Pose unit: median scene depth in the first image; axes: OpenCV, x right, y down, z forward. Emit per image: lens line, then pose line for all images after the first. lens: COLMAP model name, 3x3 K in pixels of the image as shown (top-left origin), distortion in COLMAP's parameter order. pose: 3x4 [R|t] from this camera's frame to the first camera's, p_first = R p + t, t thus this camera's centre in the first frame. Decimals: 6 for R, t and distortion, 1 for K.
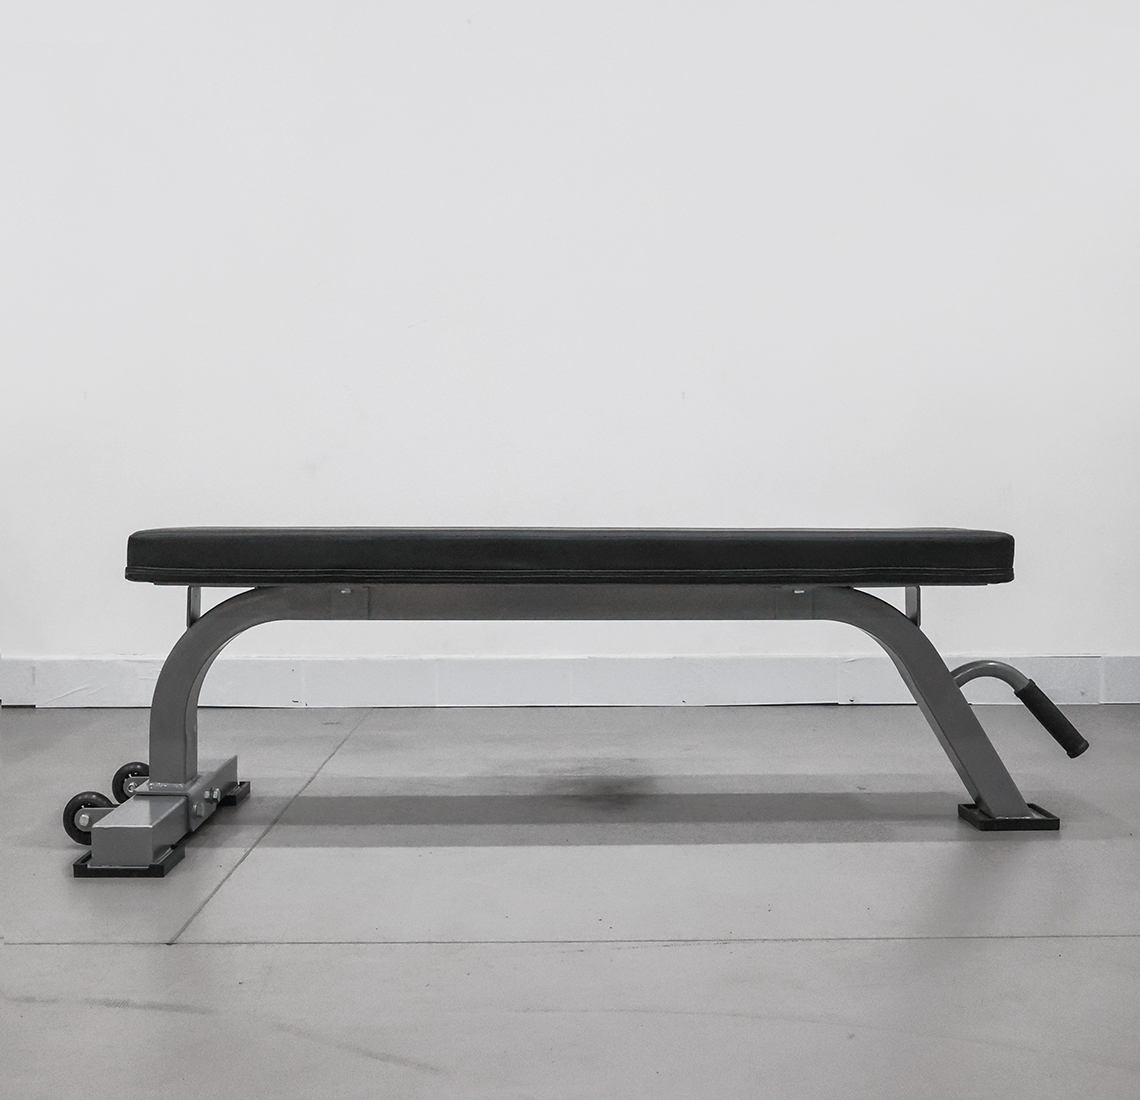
lens RADIAL K [[1214.1, 0, 570.0], [0, 1214.1, 550.0], [0, 0, 1]] dist [-0.051528, -0.001859]
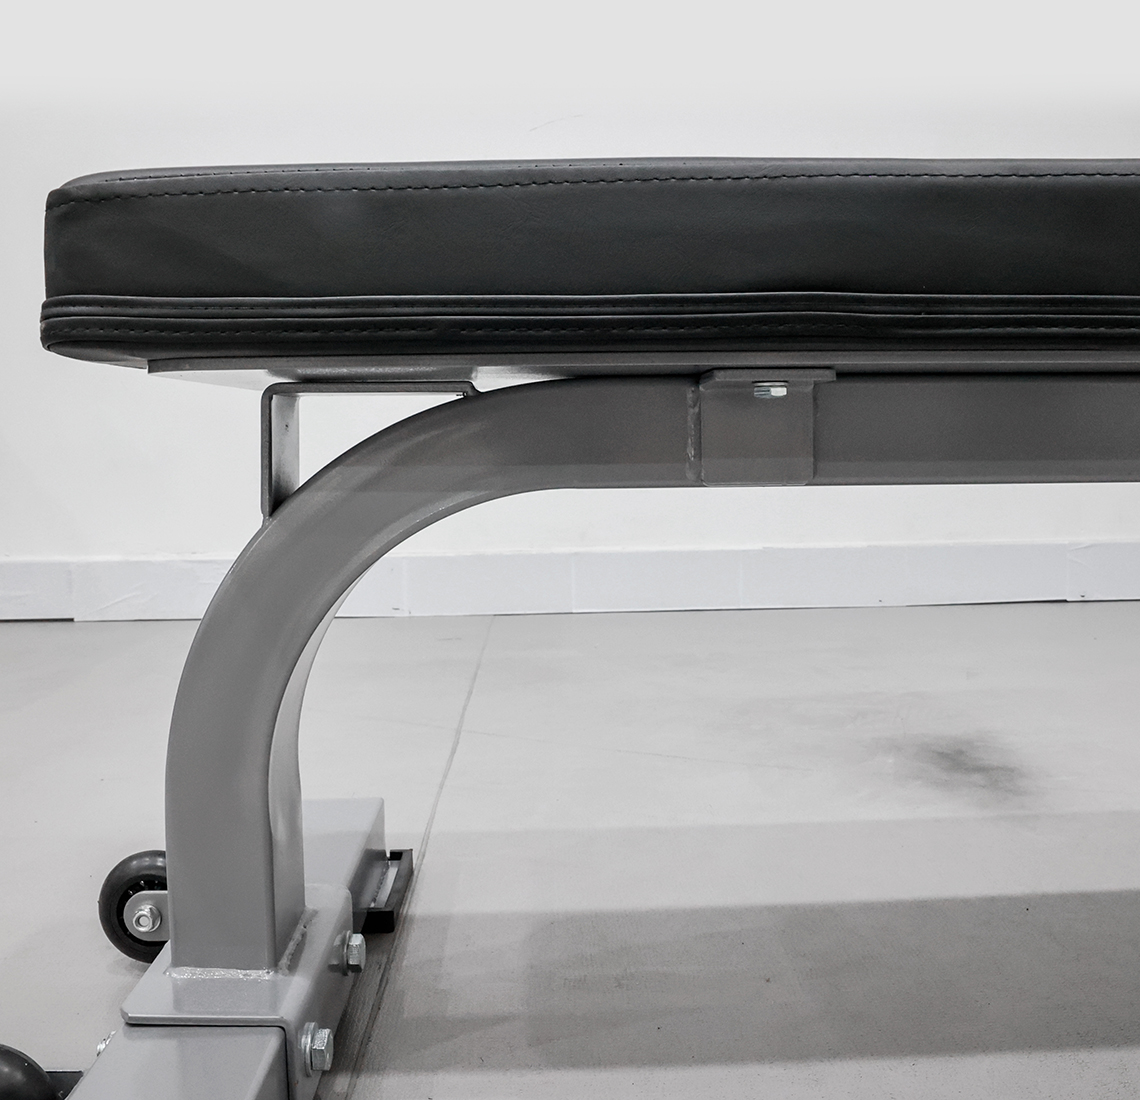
lens RADIAL K [[1060.7, 0, 570.0], [0, 1060.7, 550.0], [0, 0, 1]] dist [-0.078137, 0.006799]
pose [[0.999762, -0.014878, -0.015957, -0.101500], [0.016373, 0.995041, 0.098104, 0.020630], [0.014418, -0.098342, 0.995048, 0.316141]]
